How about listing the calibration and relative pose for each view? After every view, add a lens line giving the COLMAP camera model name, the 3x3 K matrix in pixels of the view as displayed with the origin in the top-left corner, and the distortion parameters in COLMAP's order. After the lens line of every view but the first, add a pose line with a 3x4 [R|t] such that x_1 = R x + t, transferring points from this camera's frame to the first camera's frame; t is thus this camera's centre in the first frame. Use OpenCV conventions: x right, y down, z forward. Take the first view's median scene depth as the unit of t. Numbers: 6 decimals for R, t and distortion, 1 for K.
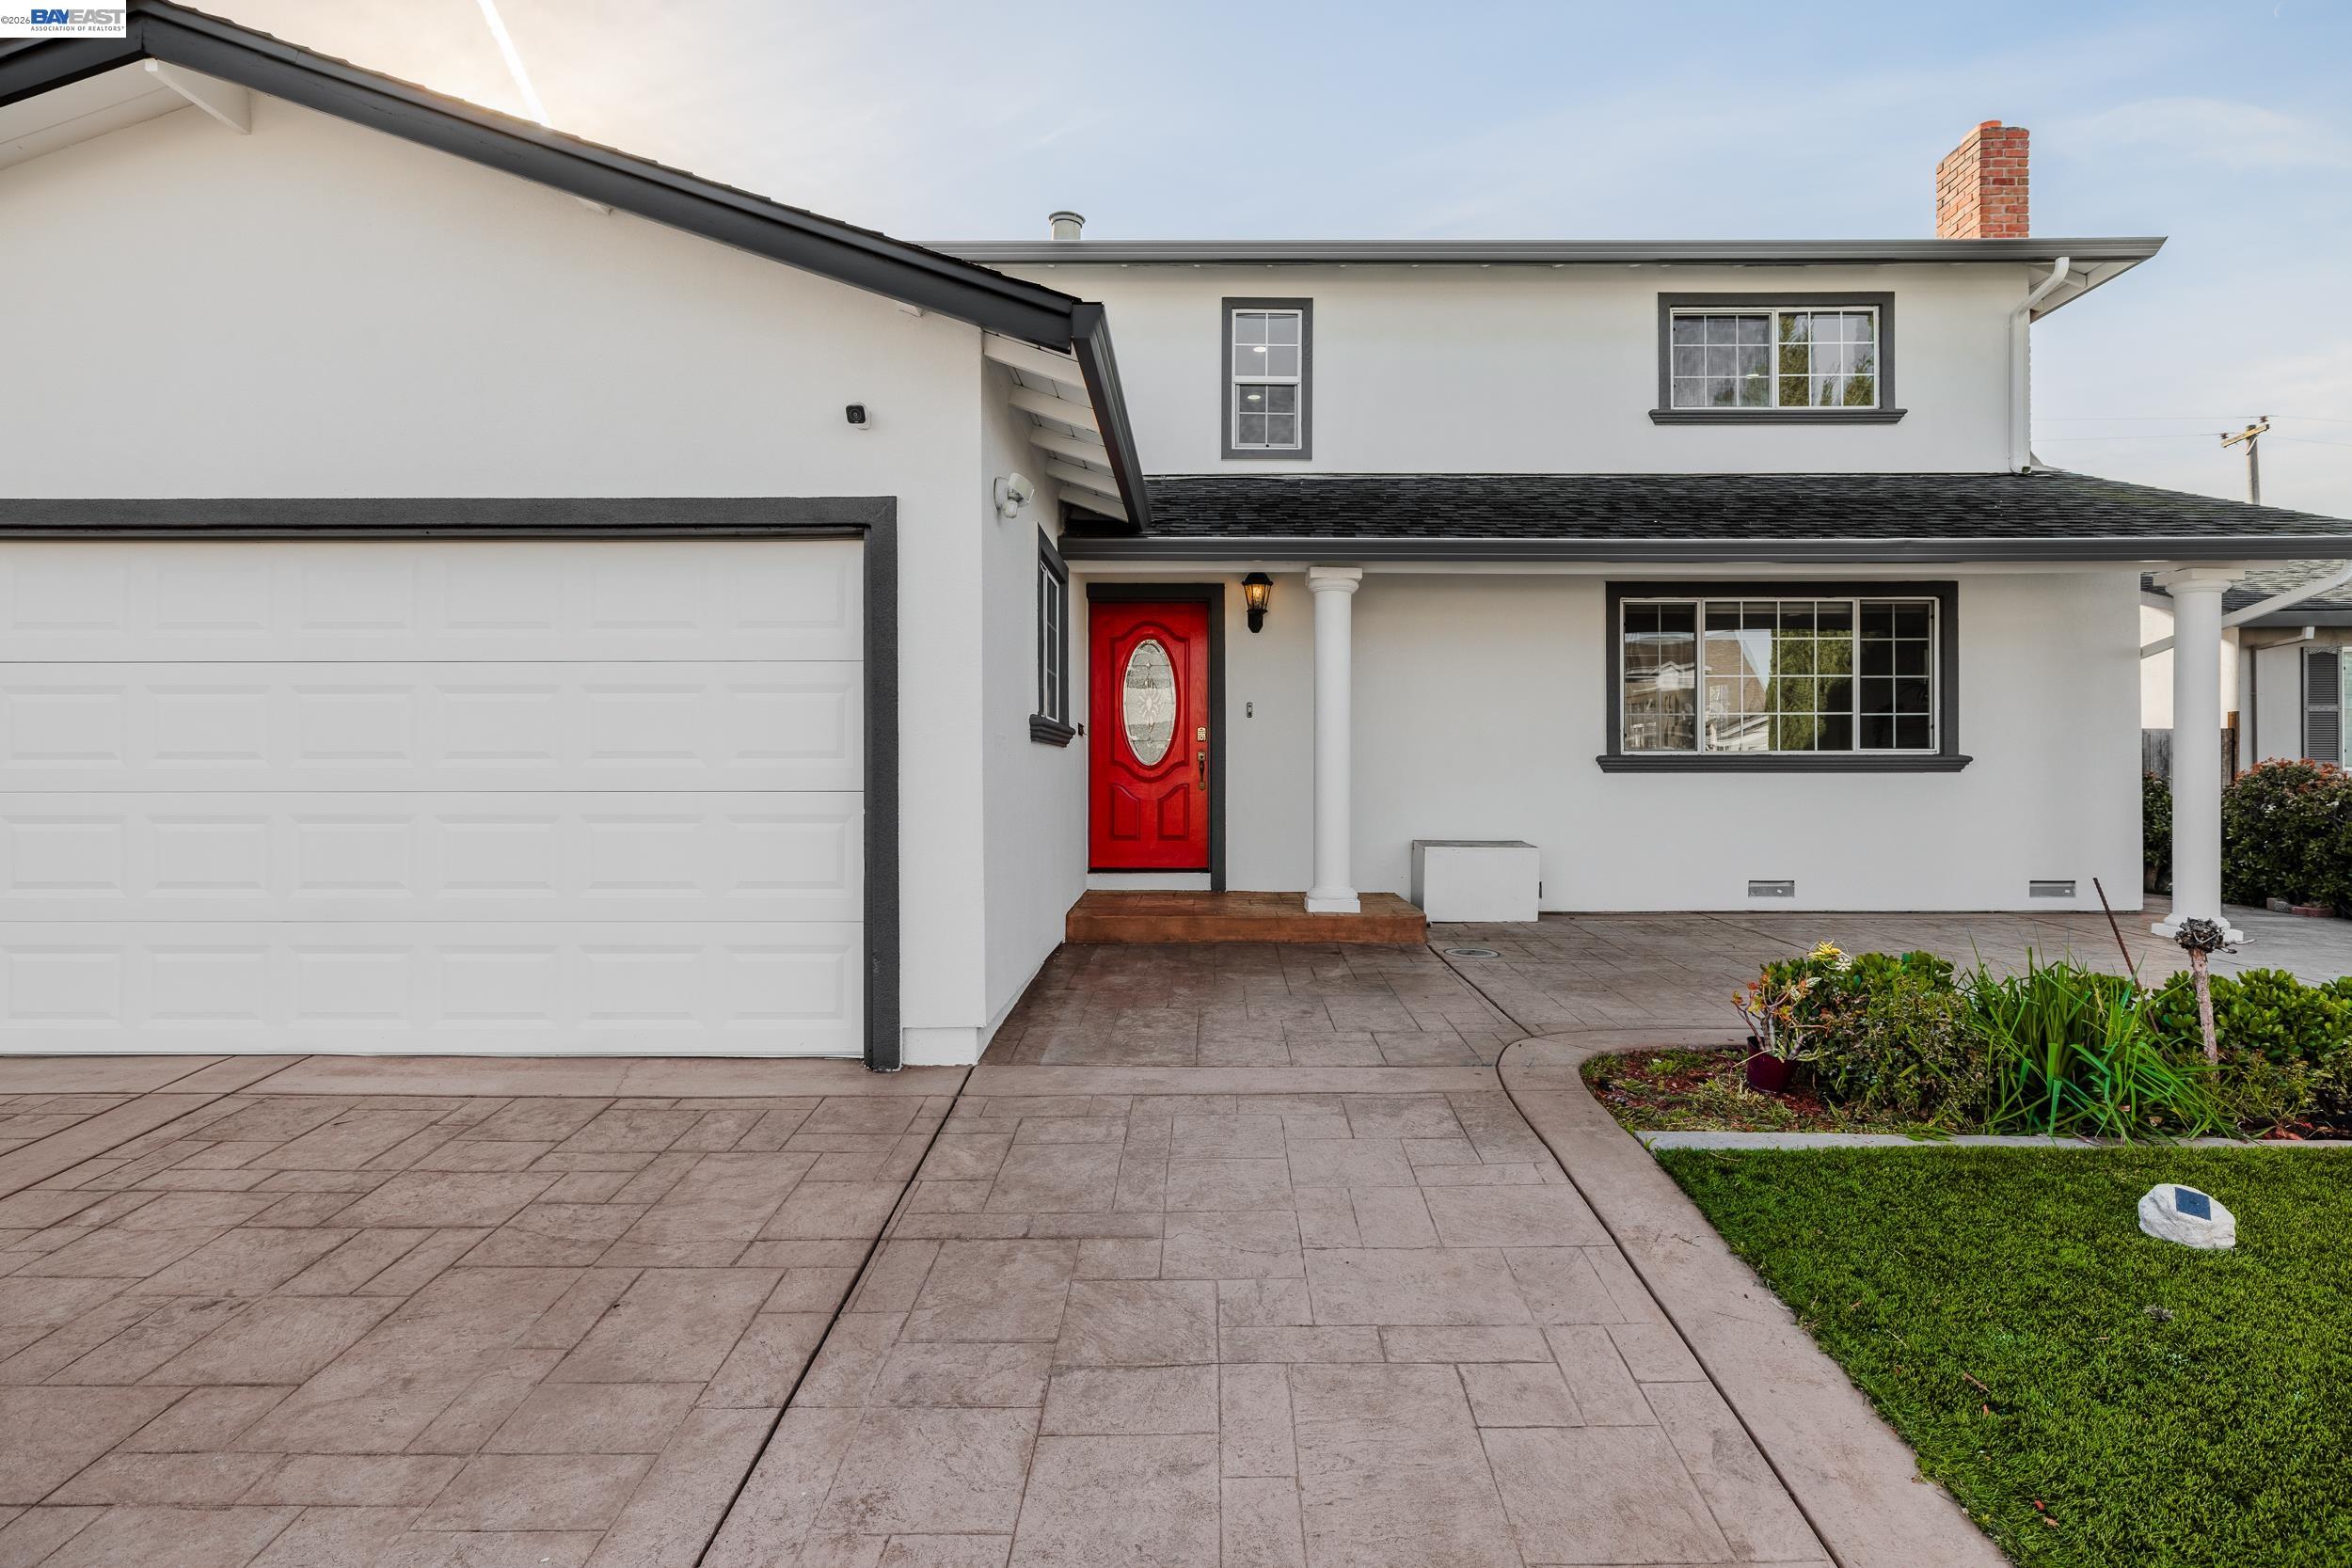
lens RADIAL K [[1237.8, 0, 1176.0], [0, 1237.8, 784.0], [0, 0, 1]] dist [-0.002418, -0.000695]
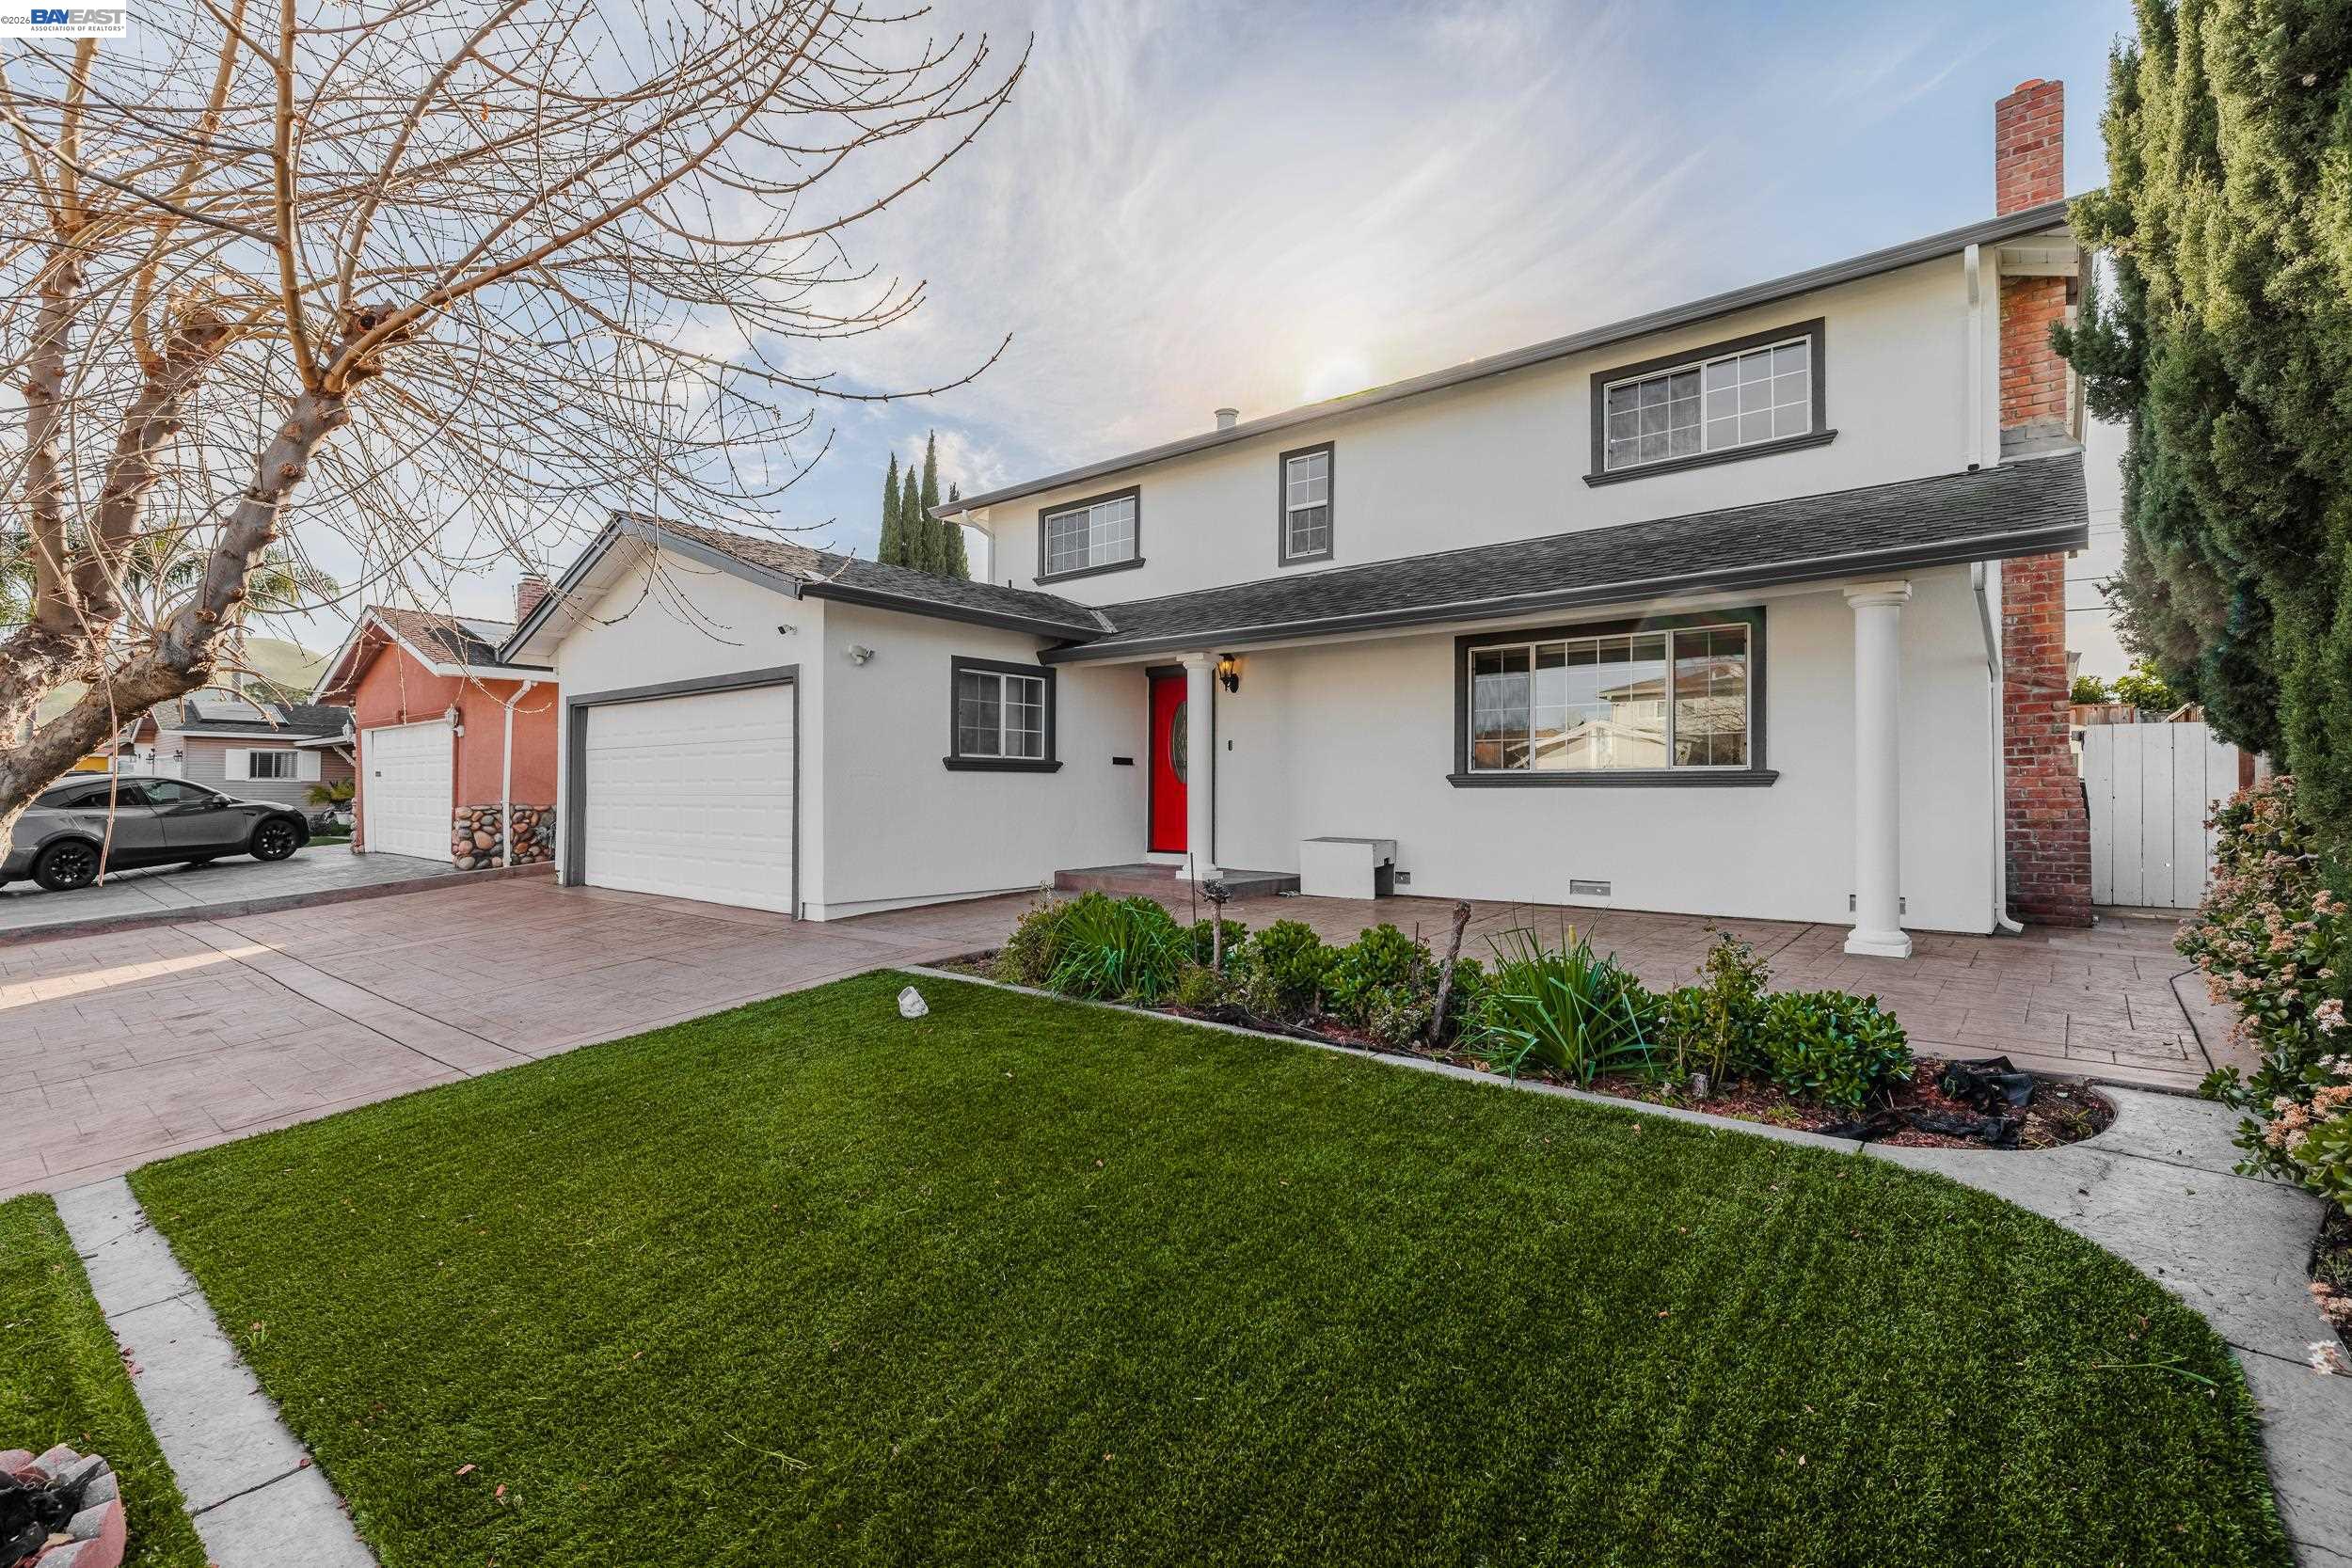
lens RADIAL K [[1029.3, 0, 1176.0], [0, 1029.3, 784.0], [0, 0, 1]] dist [-0.000875, 0.000233]
pose [[0.782492, -0.003322, -0.622652, 0.755038], [-0.000992, 0.999978, -0.006583, -0.005627], [0.622660, 0.005768, 0.782471, 0.002151]]
